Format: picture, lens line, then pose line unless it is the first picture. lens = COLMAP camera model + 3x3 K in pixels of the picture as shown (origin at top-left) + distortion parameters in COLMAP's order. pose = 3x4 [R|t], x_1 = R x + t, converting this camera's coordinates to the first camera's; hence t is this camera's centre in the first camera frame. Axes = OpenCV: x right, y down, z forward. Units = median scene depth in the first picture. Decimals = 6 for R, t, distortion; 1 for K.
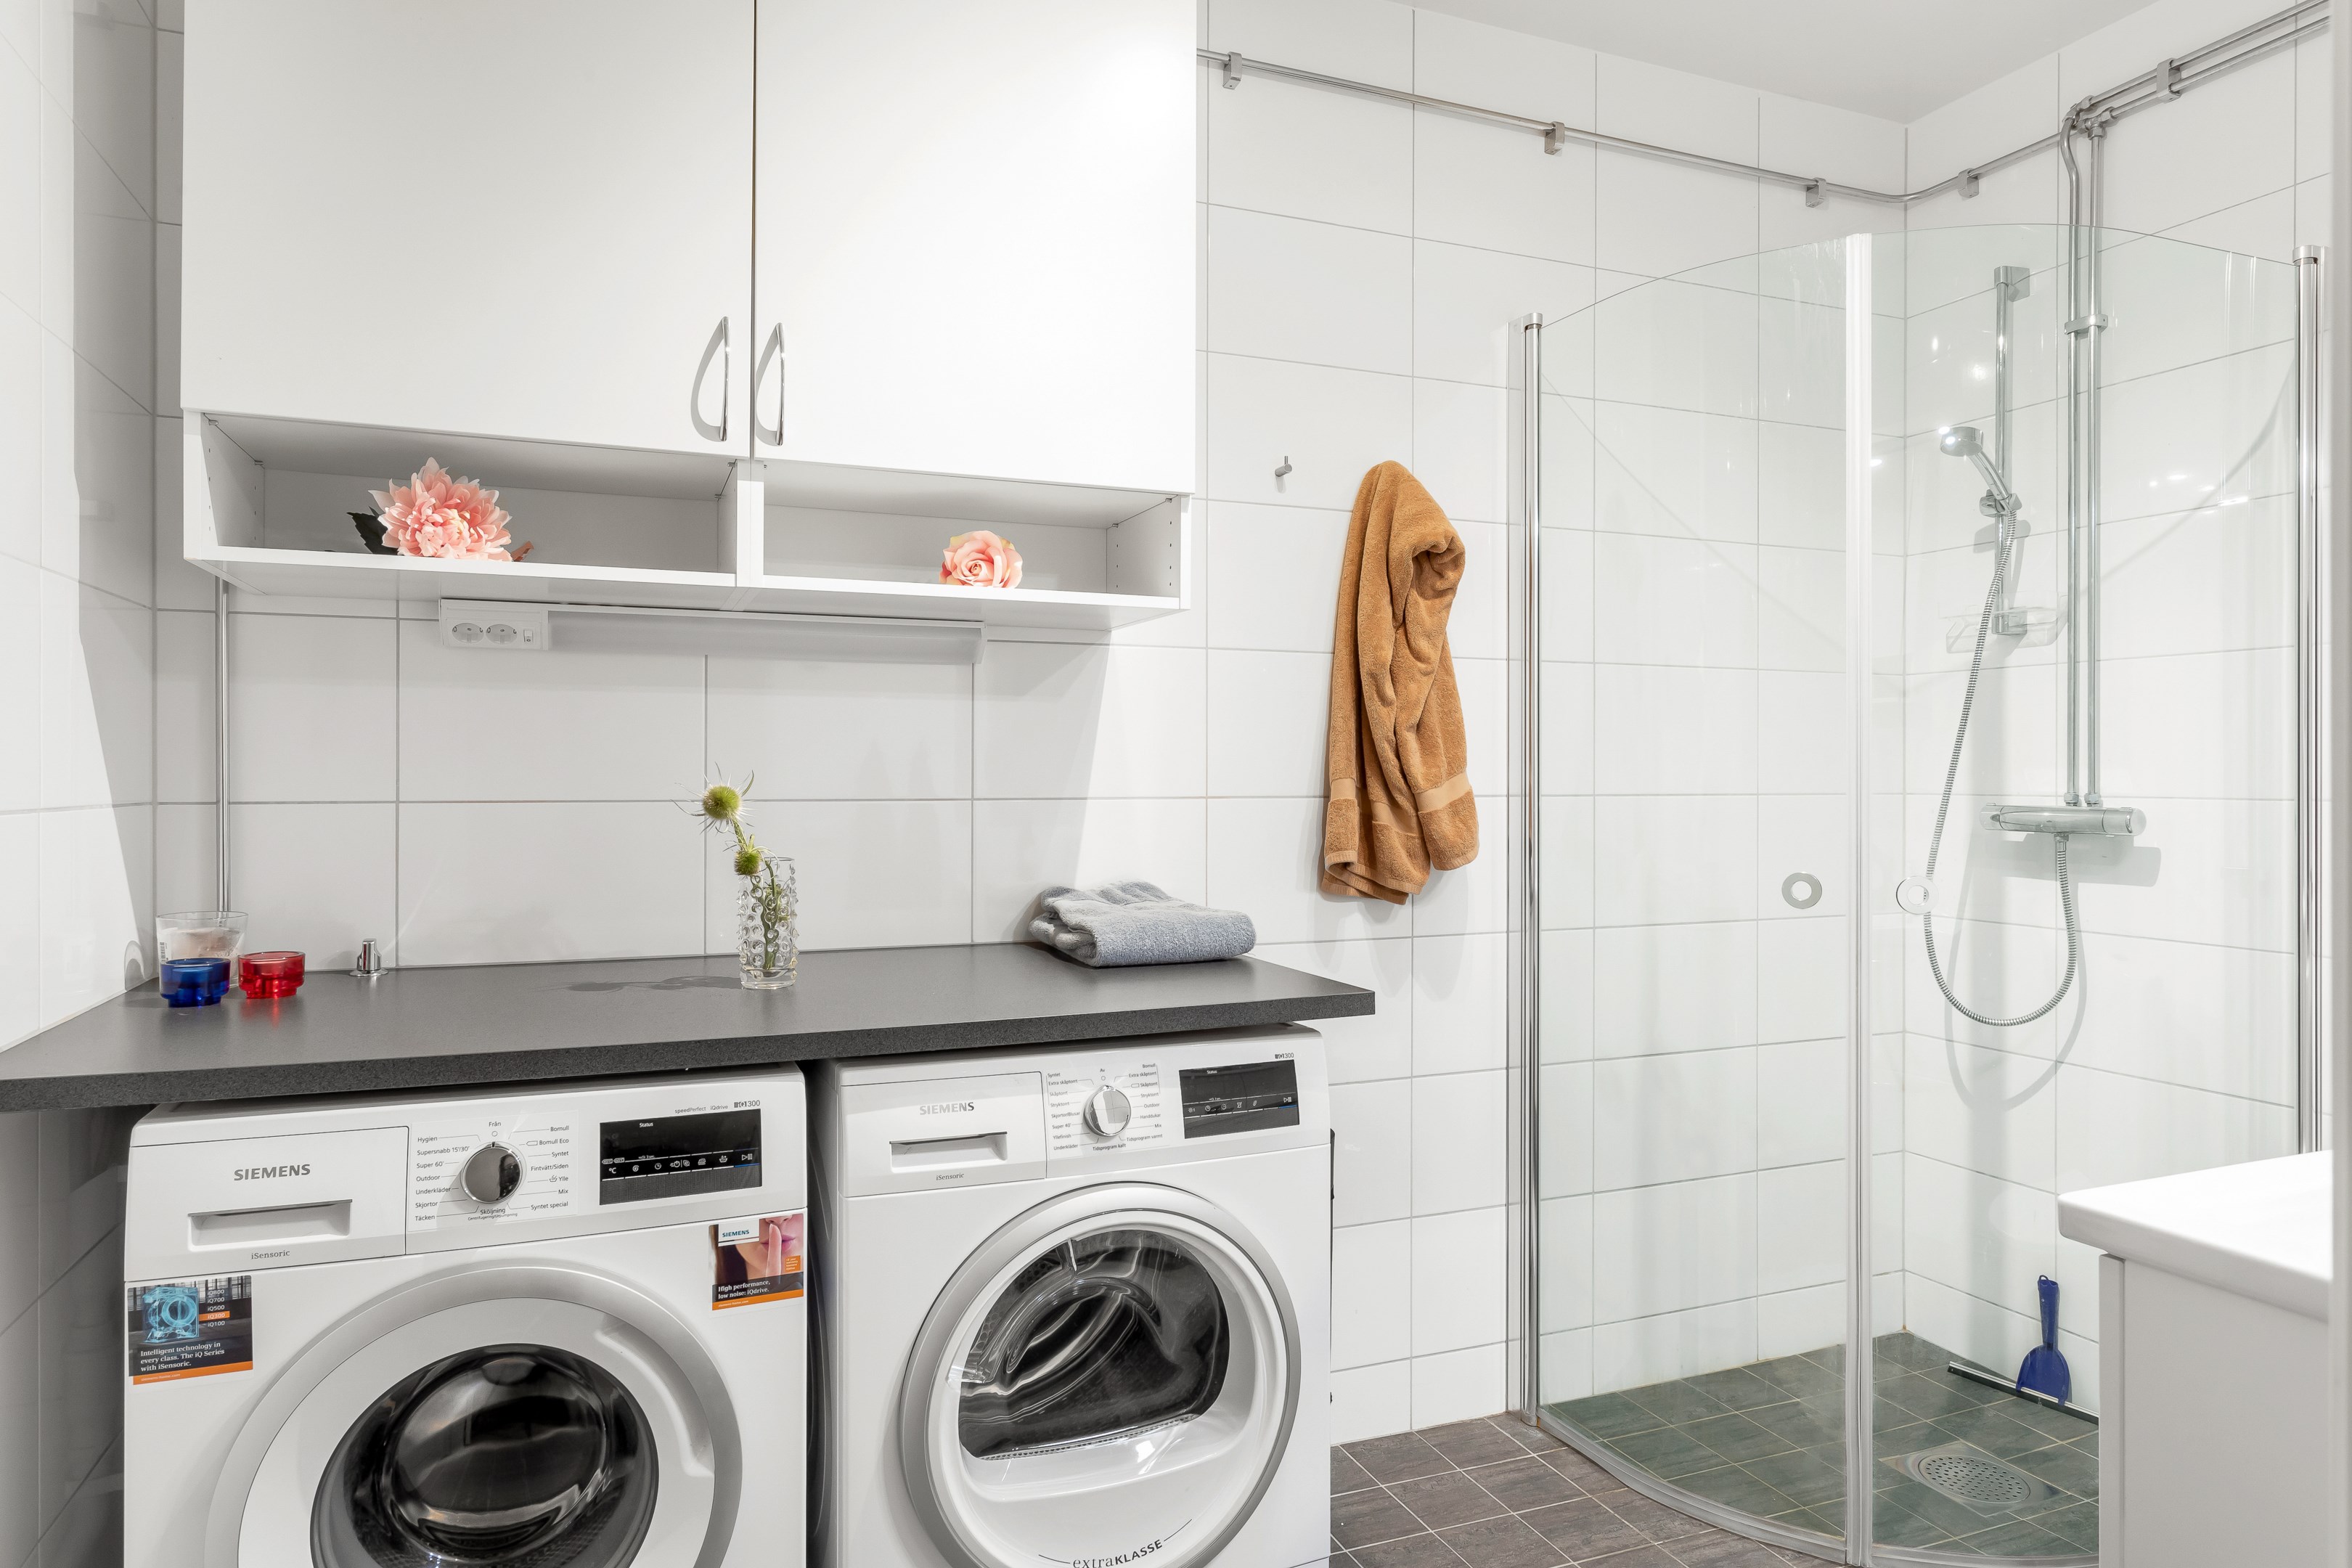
lens RADIAL K [[1451.5, 0, 1176.0], [0, 1451.5, 784.0], [0, 0, 1]] dist [-0.001242, 0.002439]
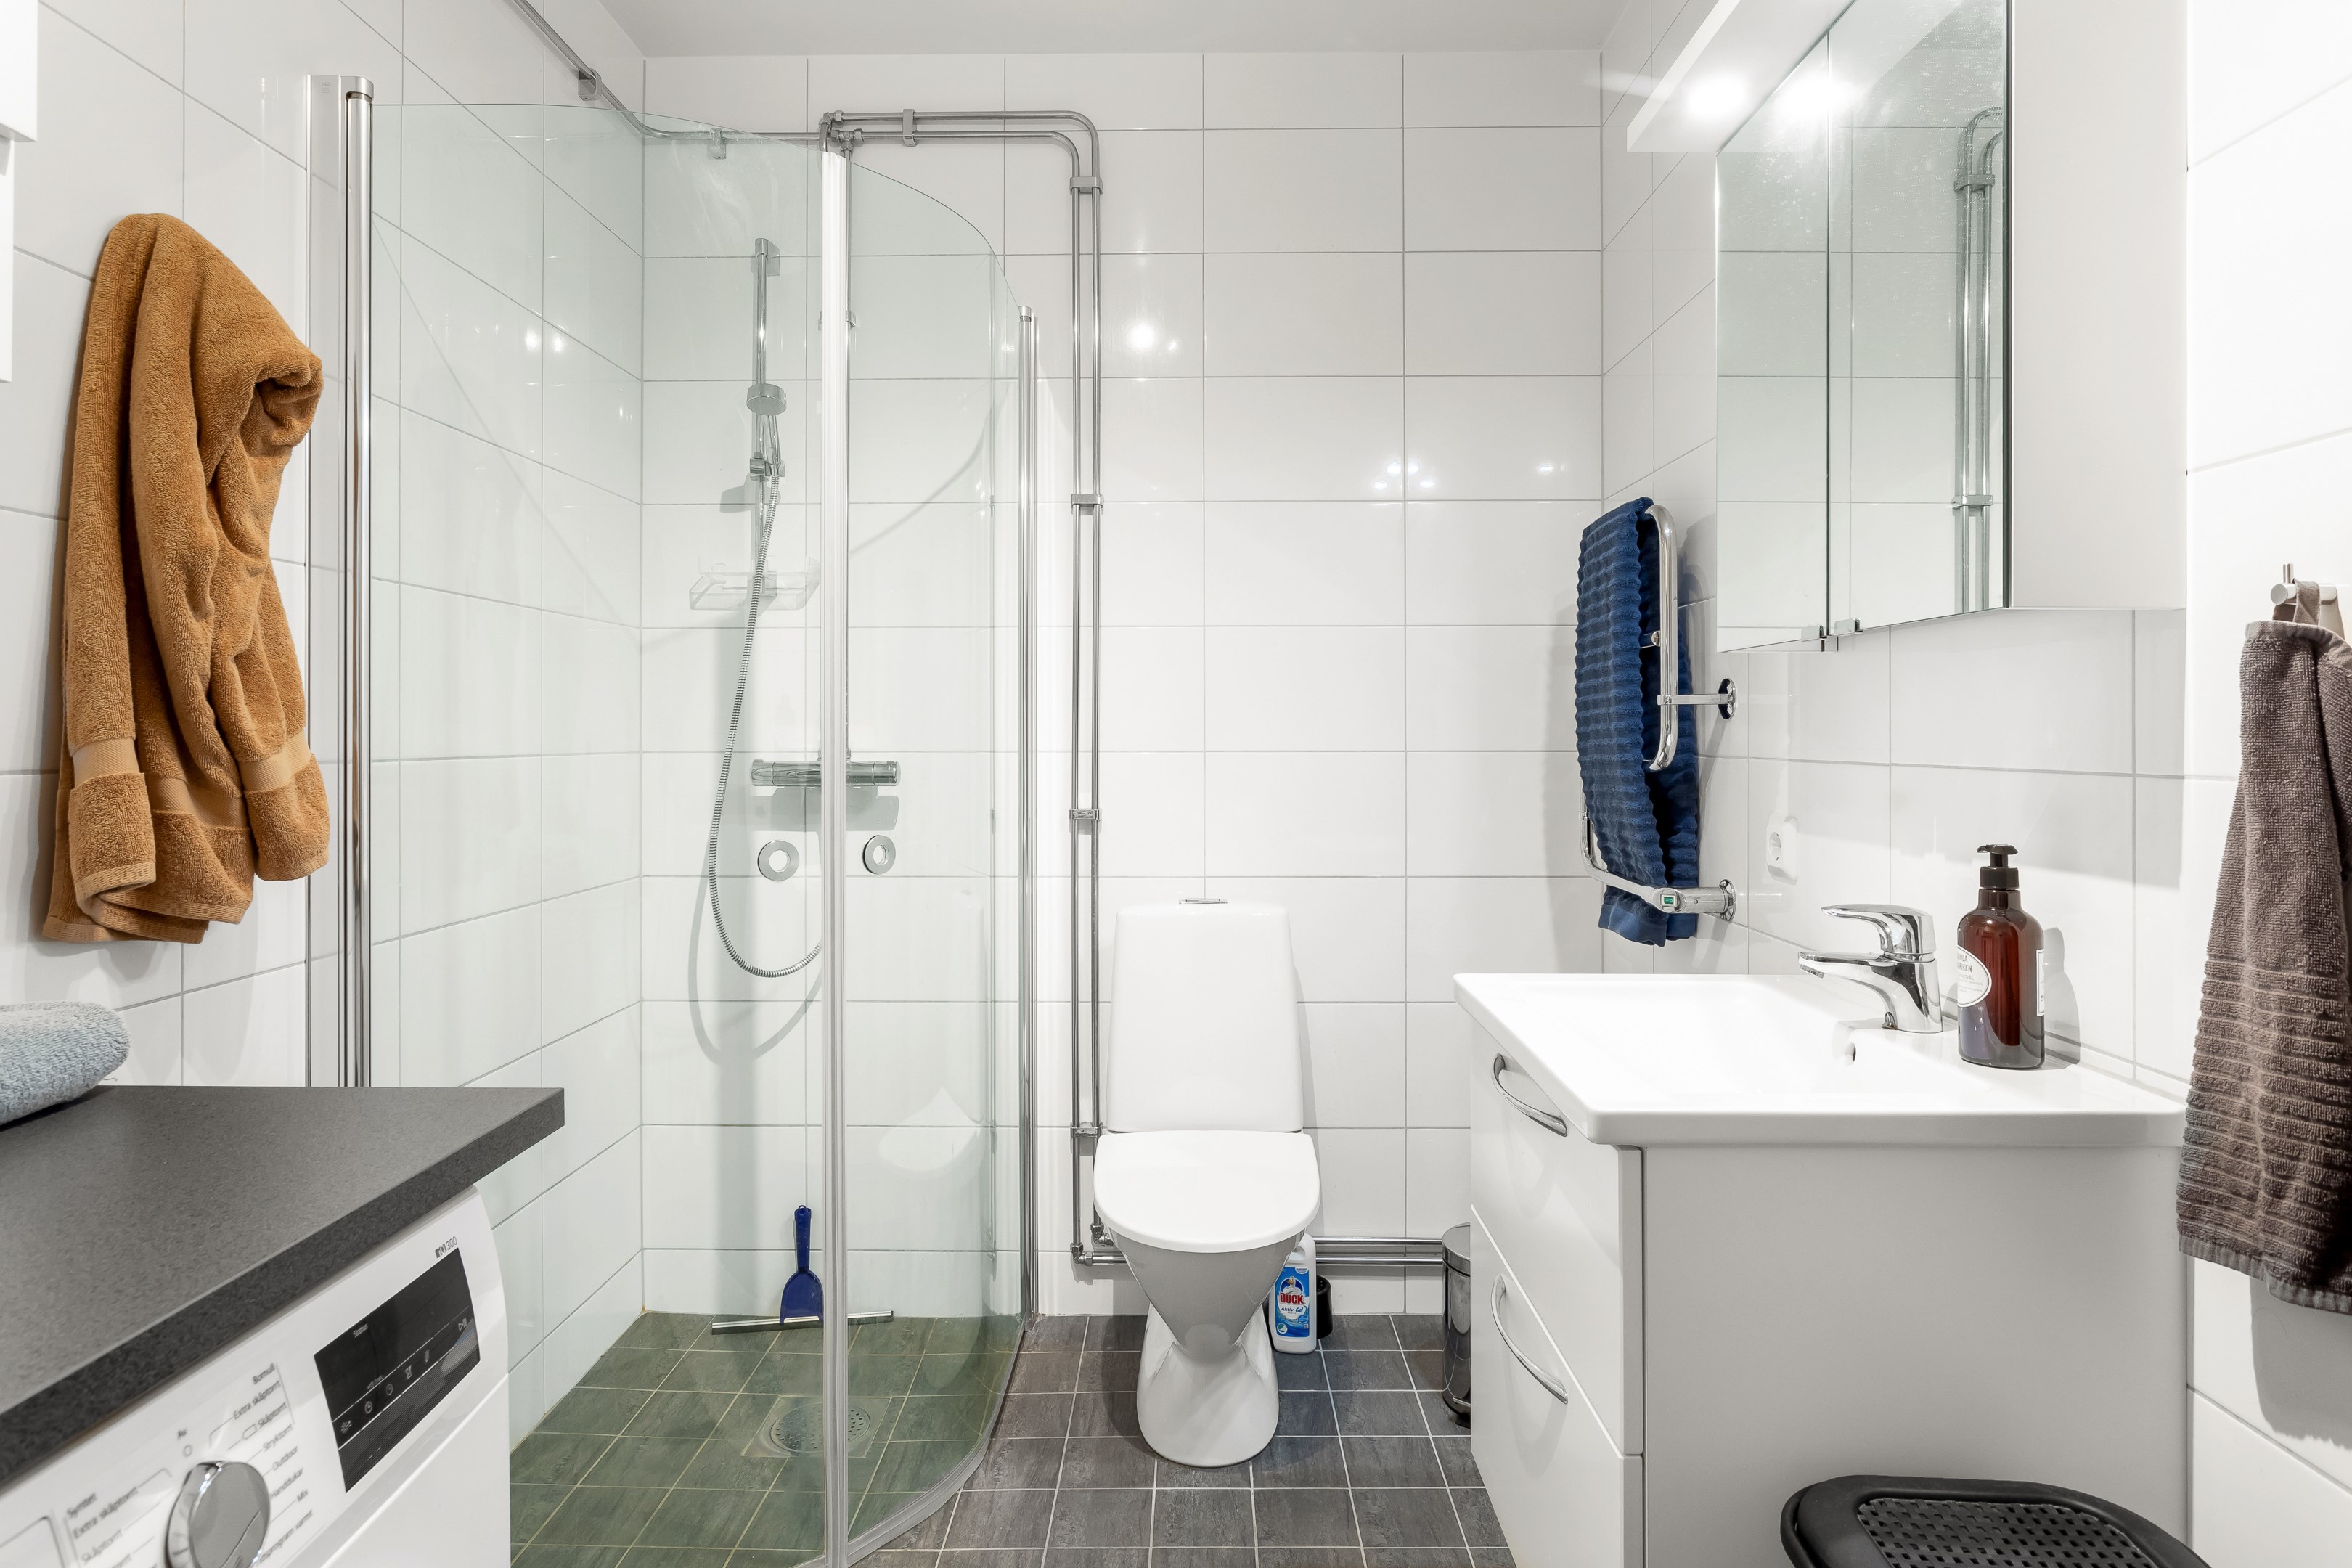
lens RADIAL K [[1326.2, 0, 1177.6], [0, 1326.2, 735.0], [0, 0, 1]] dist [-0.000493, 0.002099]
pose [[0.394575, -0.002331, 0.918861, -0.198939], [0.007639, 0.999971, -0.000743, -0.001490], [-0.918832, 0.007312, 0.394581, 0.398498]]
